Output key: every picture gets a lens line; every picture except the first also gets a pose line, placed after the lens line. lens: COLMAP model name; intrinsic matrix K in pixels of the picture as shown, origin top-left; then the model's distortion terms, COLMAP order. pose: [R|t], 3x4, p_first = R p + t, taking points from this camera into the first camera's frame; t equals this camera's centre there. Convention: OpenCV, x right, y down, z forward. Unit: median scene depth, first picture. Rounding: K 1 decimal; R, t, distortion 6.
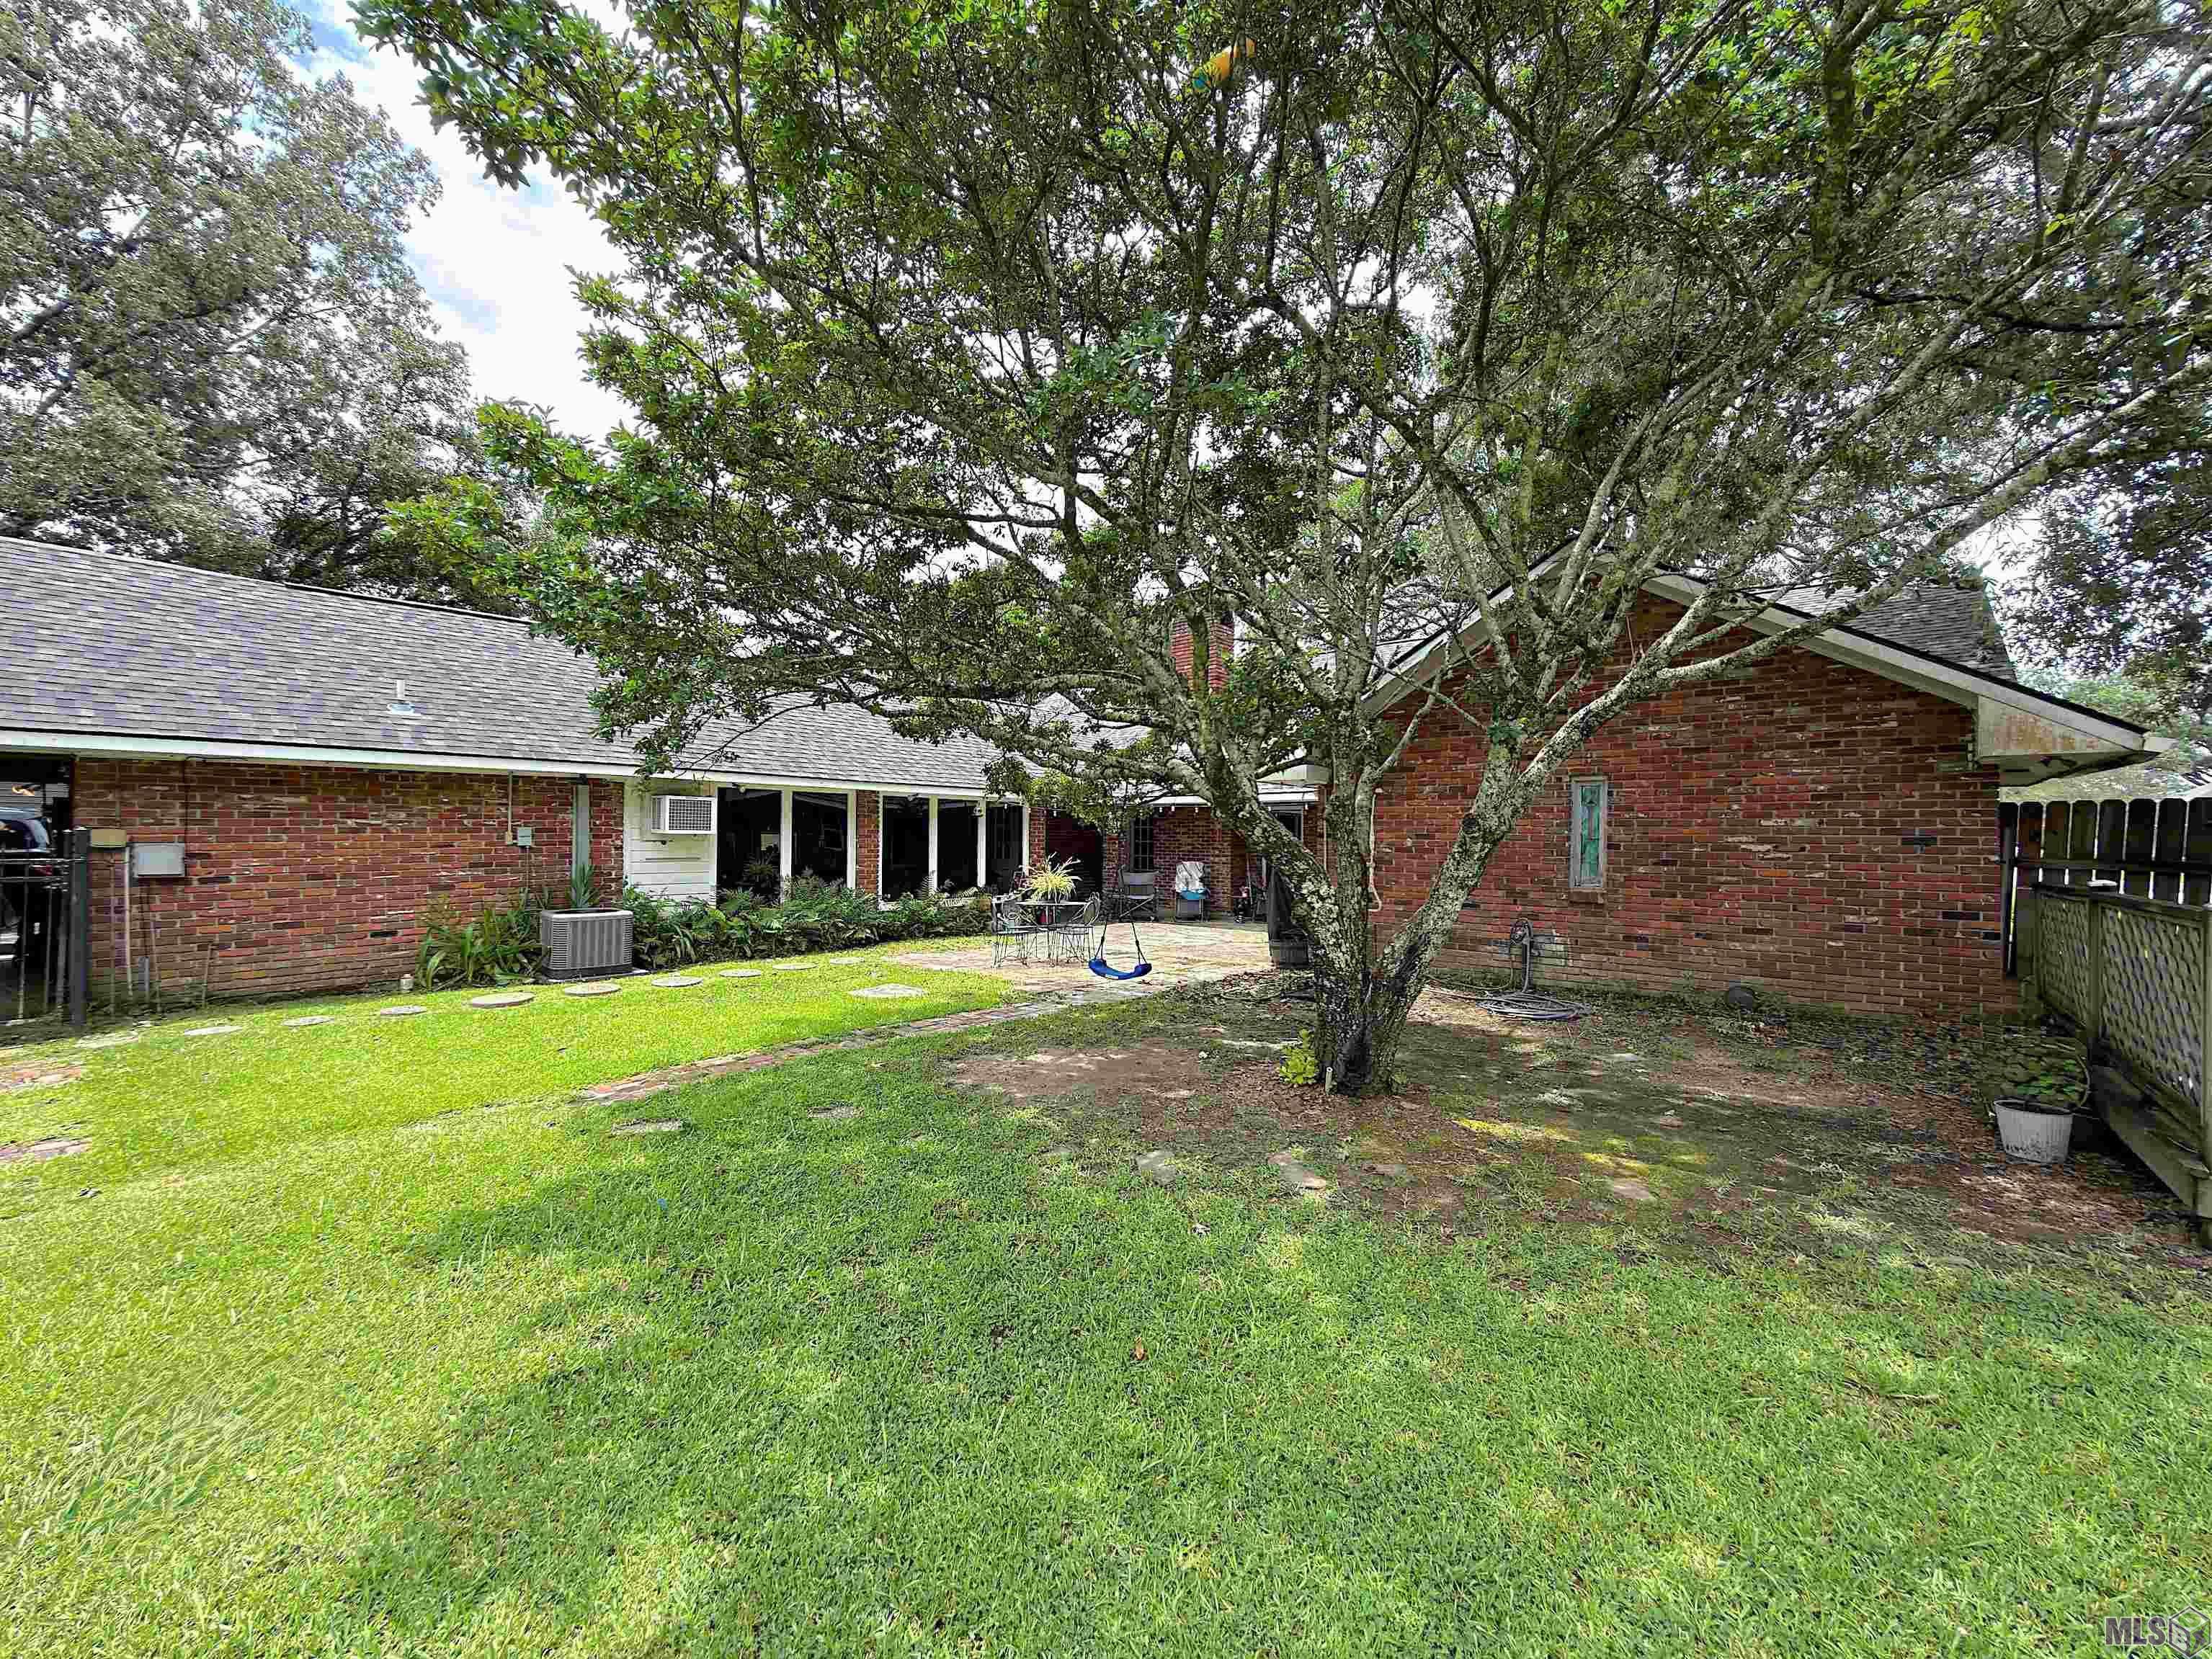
lens RADIAL K [[894.2, 0, 1106.0], [0, 894.2, 829.5], [0, 0, 1]] dist [0.005978, 0.000568]
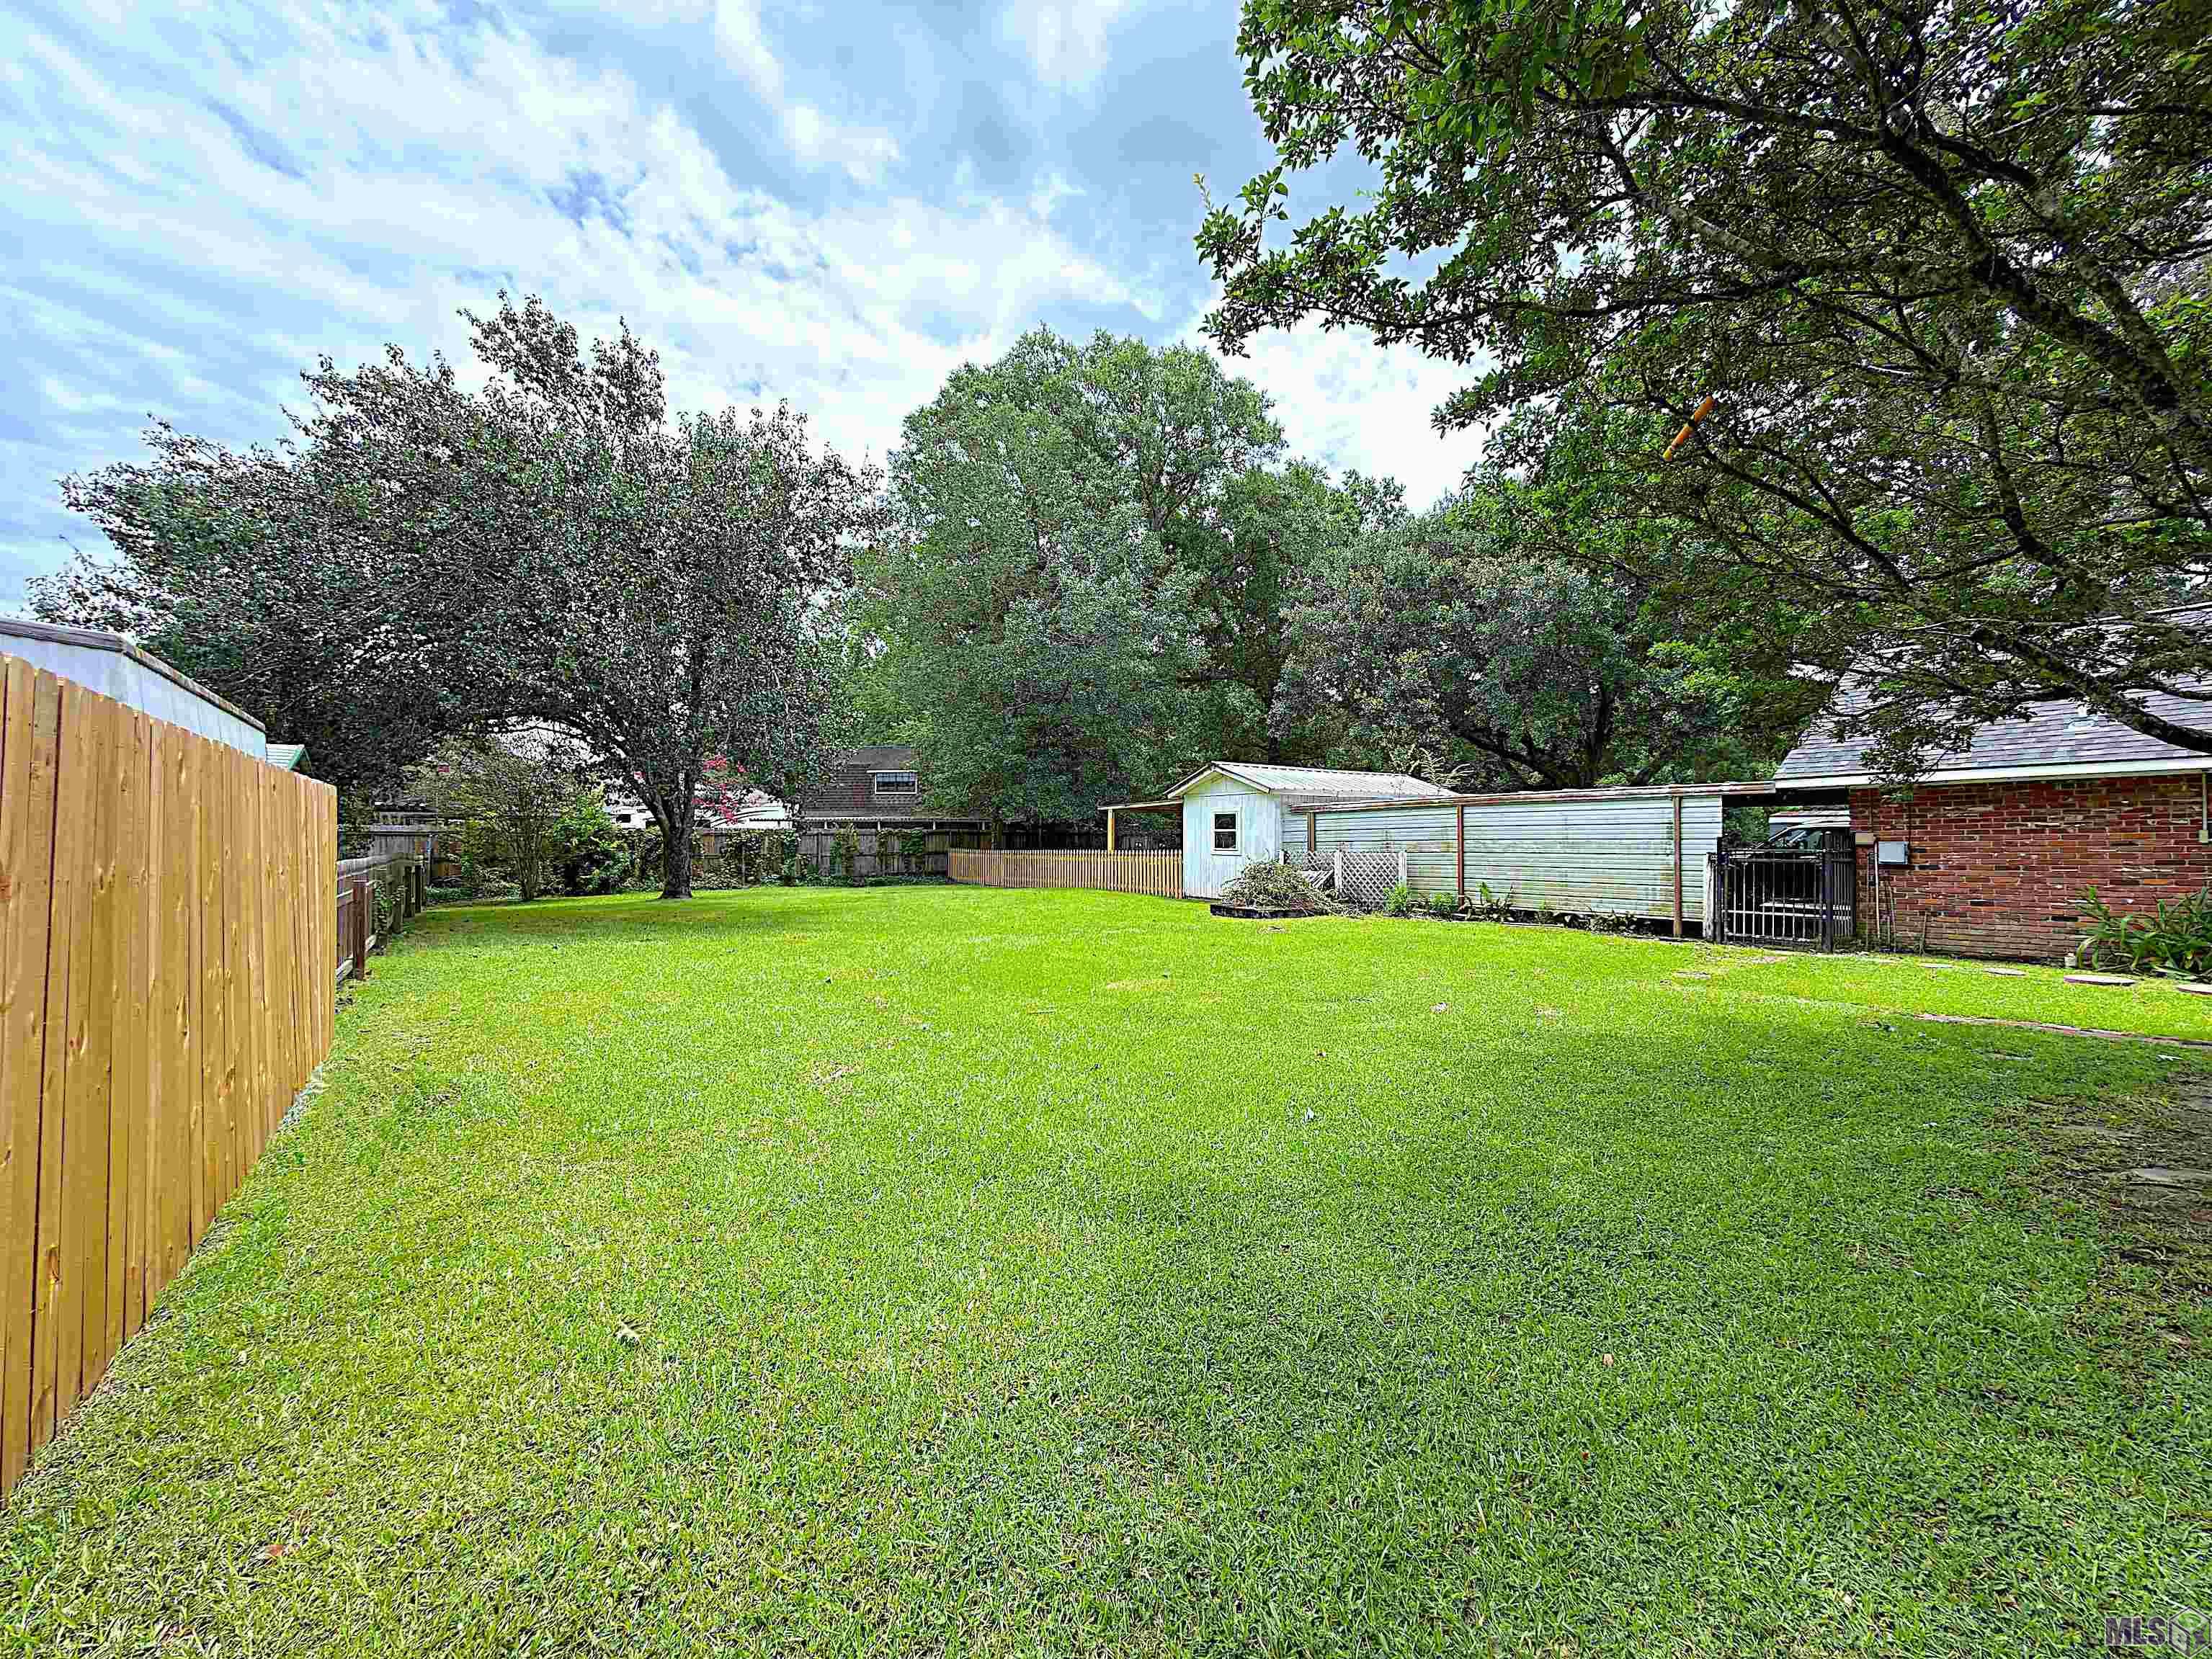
lens RADIAL K [[894.2, 0, 1106.0], [0, 894.2, 829.5], [0, 0, 1]] dist [0.005978, 0.000568]
pose [[-0.269194, -0.014982, -0.962969, 0.680108], [0.013191, 0.999728, -0.019242, 0.005438], [0.962996, -0.017883, -0.268923, 0.106374]]
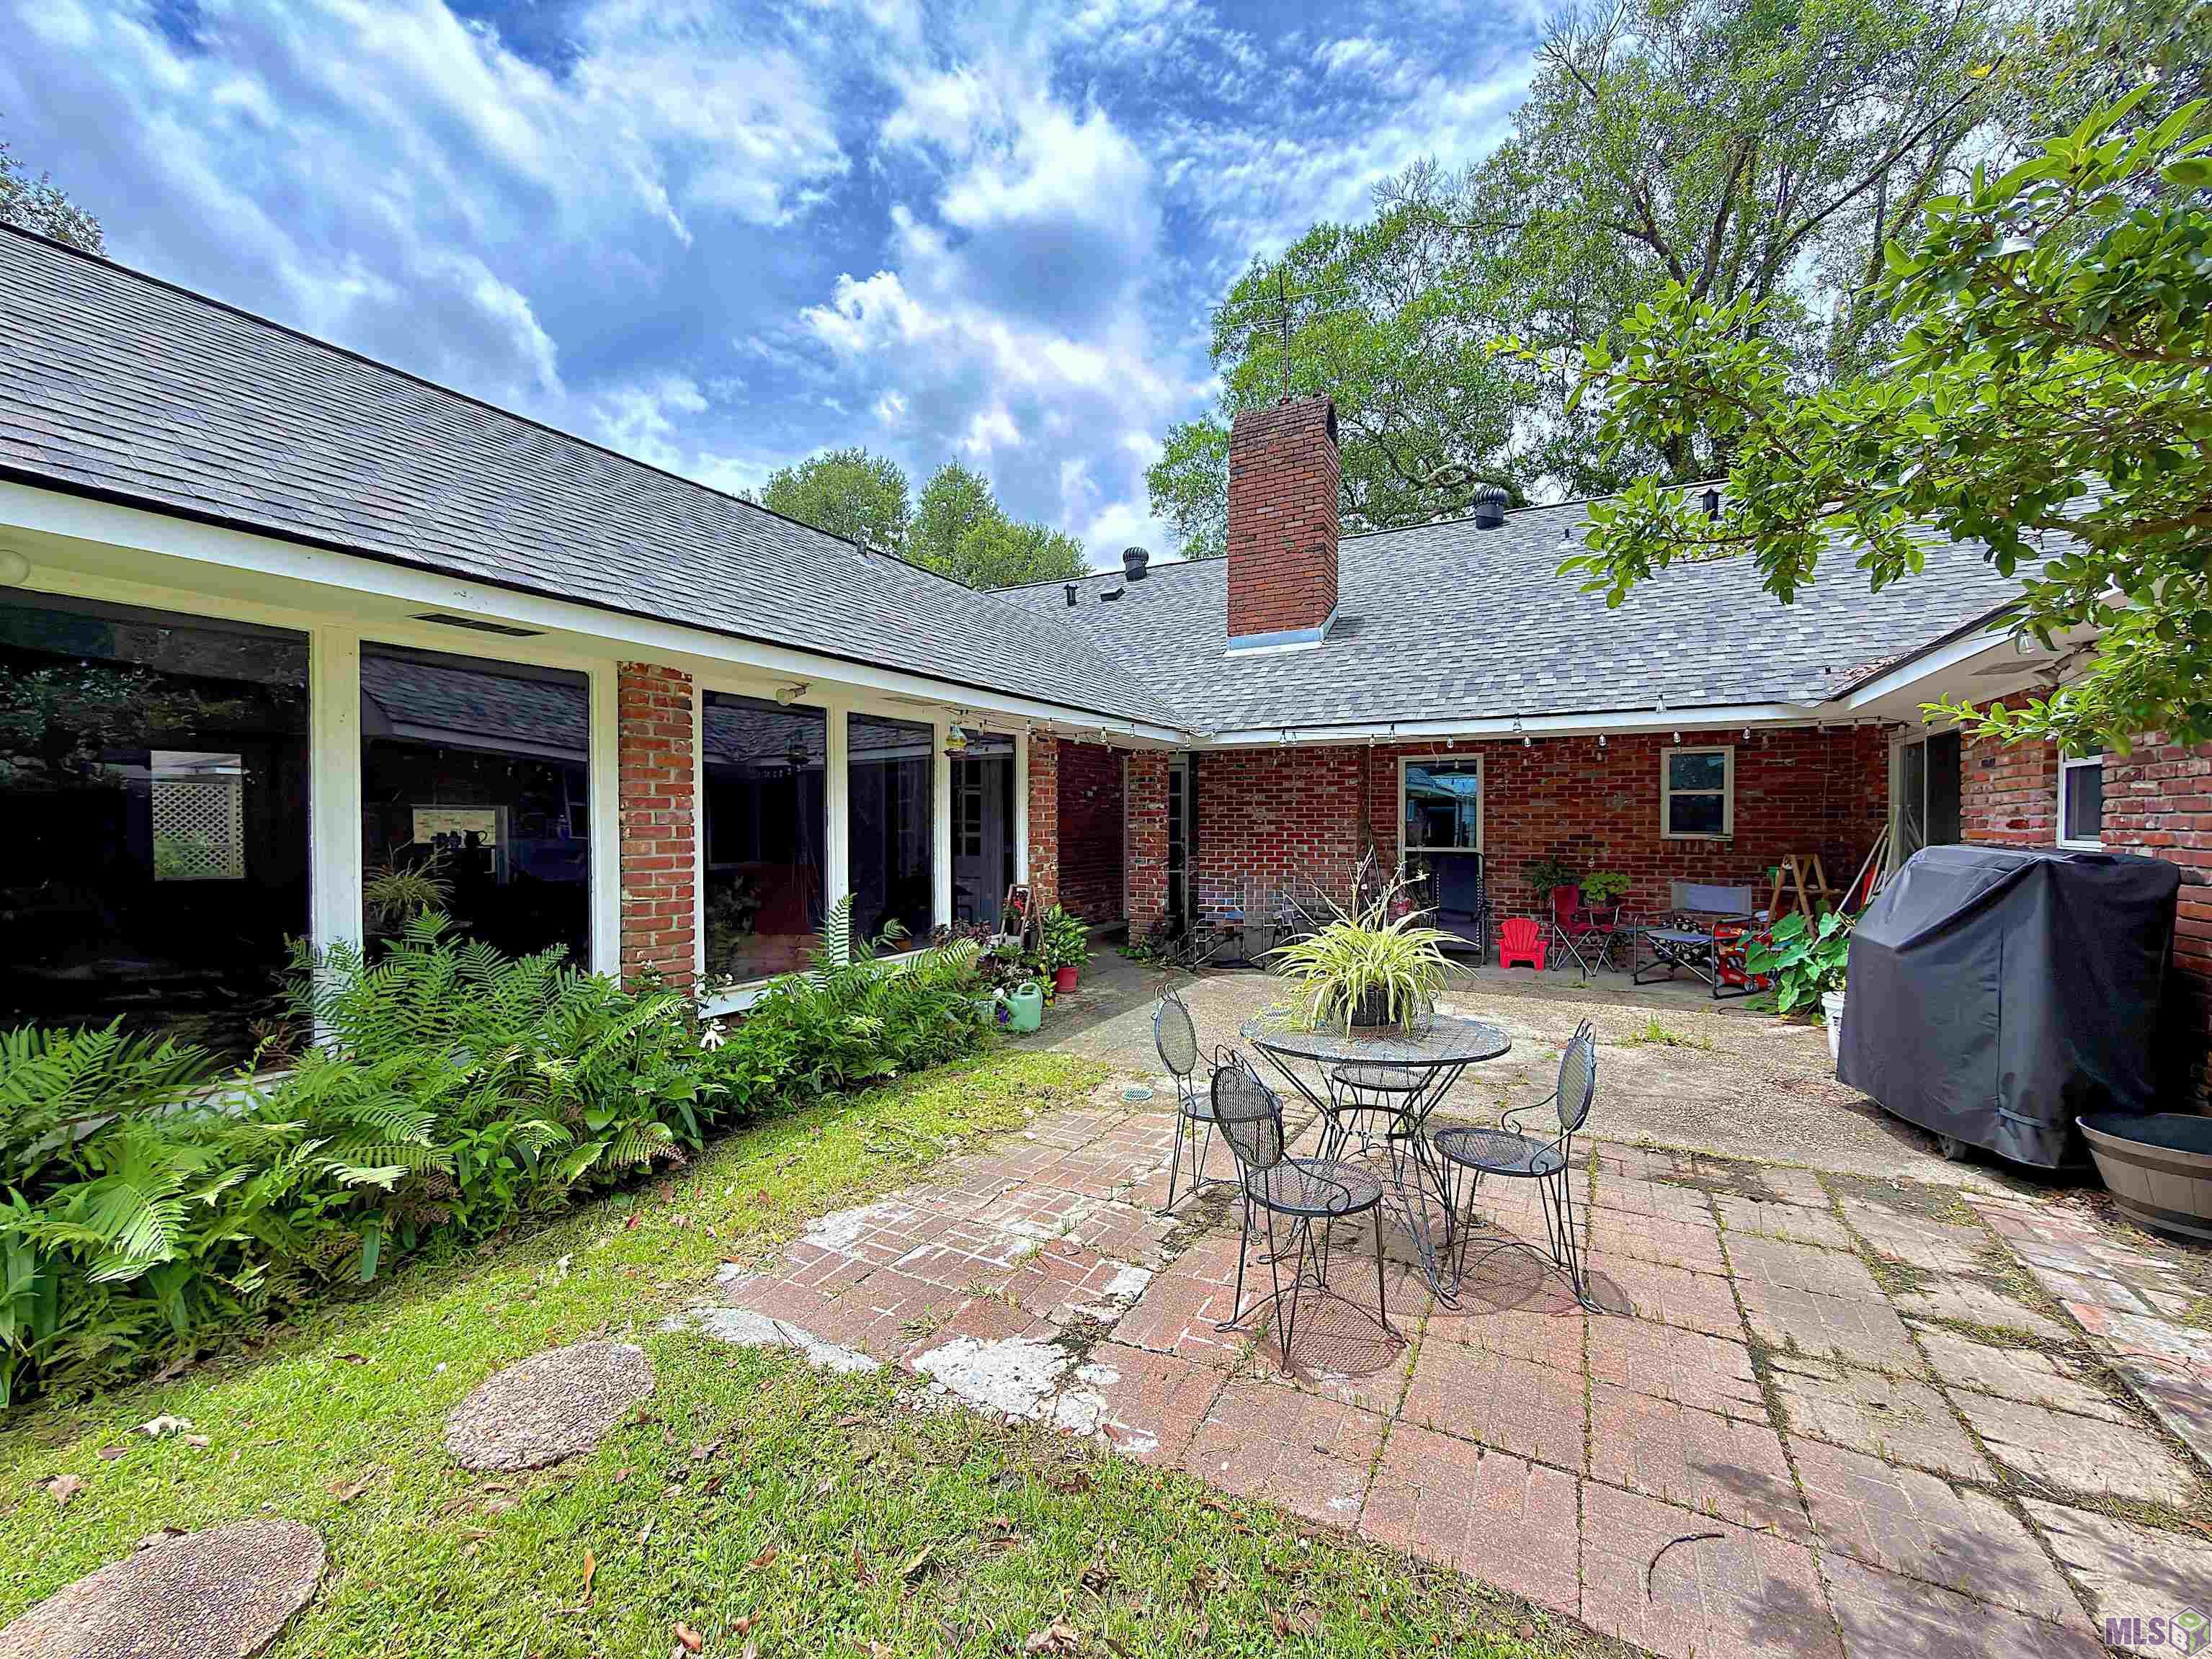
lens RADIAL K [[894.2, 0, 1106.0], [0, 894.2, 829.5], [0, 0, 1]] dist [0.005978, 0.000568]
pose [[0.980136, -0.013900, 0.197841, -0.247089], [0.010160, 0.999750, 0.019906, 0.016559], [-0.198068, -0.017500, 0.980032, 0.939675]]
